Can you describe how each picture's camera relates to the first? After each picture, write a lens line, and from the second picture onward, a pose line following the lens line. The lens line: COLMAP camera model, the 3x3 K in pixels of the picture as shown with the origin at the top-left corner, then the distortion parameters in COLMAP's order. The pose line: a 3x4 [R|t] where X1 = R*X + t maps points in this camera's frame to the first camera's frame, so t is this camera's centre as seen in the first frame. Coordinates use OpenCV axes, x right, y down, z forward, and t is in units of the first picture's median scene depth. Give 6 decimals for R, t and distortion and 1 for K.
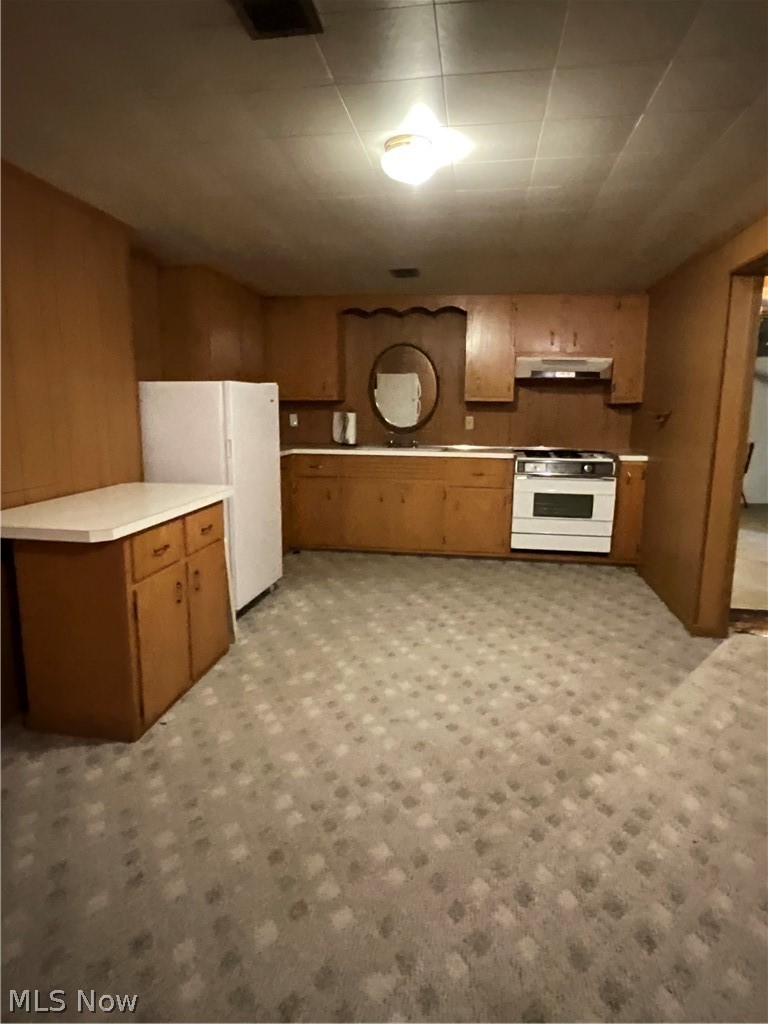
lens RADIAL K [[607.6, 0, 385.5], [0, 607.6, 512.0], [0, 0, 1]] dist [-0.004233, -0.001180]
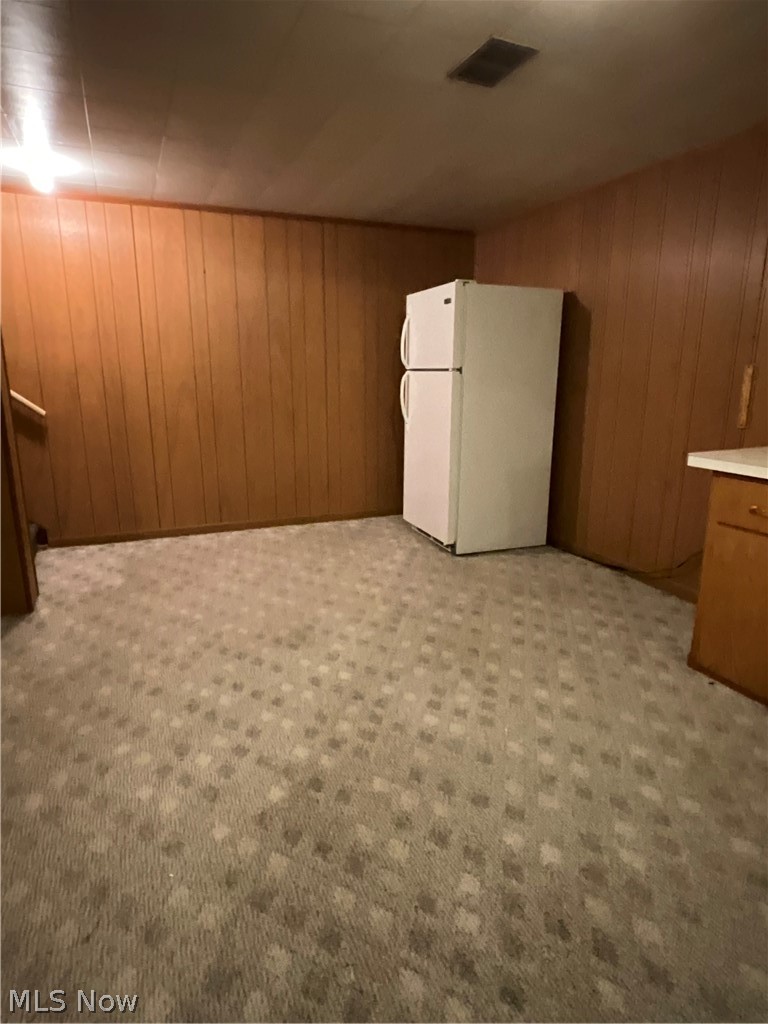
lens RADIAL K [[607.6, 0, 385.4], [0, 607.6, 512.3], [0, 0, 1]] dist [-0.004233, -0.001180]
pose [[-0.849040, 0.112007, -0.516319, 0.623955], [-0.098588, 0.926515, 0.363111, -0.229674], [0.519048, 0.359199, -0.775606, 1.625317]]
